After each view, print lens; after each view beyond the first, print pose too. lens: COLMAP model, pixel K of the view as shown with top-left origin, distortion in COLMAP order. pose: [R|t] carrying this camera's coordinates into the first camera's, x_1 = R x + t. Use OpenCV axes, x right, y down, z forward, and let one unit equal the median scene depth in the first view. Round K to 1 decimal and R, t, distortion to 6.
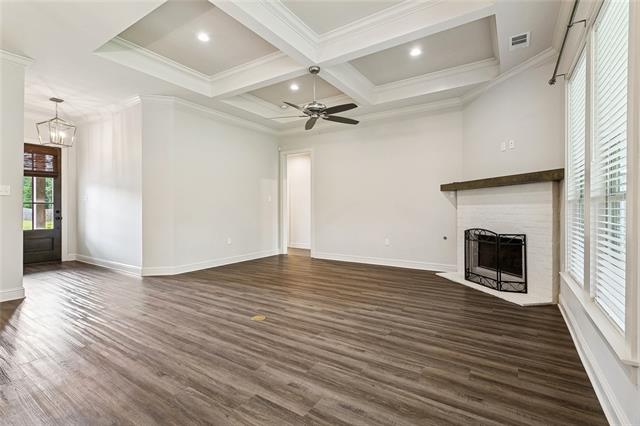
lens RADIAL K [[310.8, 0, 316.8], [0, 310.8, 211.5], [0, 0, 1]] dist [0.013446, 0.000102]
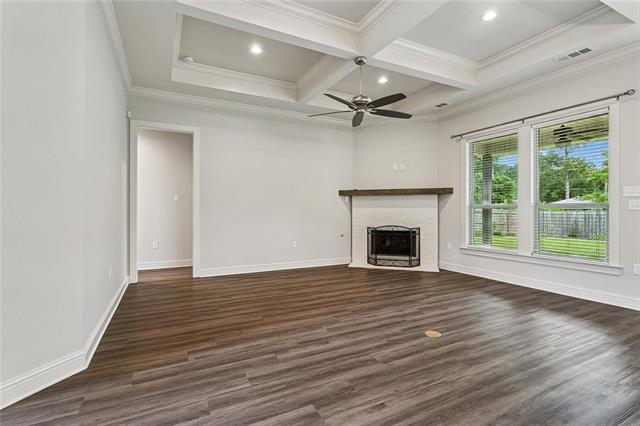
lens RADIAL K [[310.8, 0, 325.5], [0, 310.8, 217.1], [0, 0, 1]] dist [0.013446, 0.000102]
pose [[0.450354, -0.012466, 0.892763, -0.912683], [0.001766, 0.999913, 0.013071, -0.000629], [-0.892848, -0.004311, 0.450337, 0.720373]]
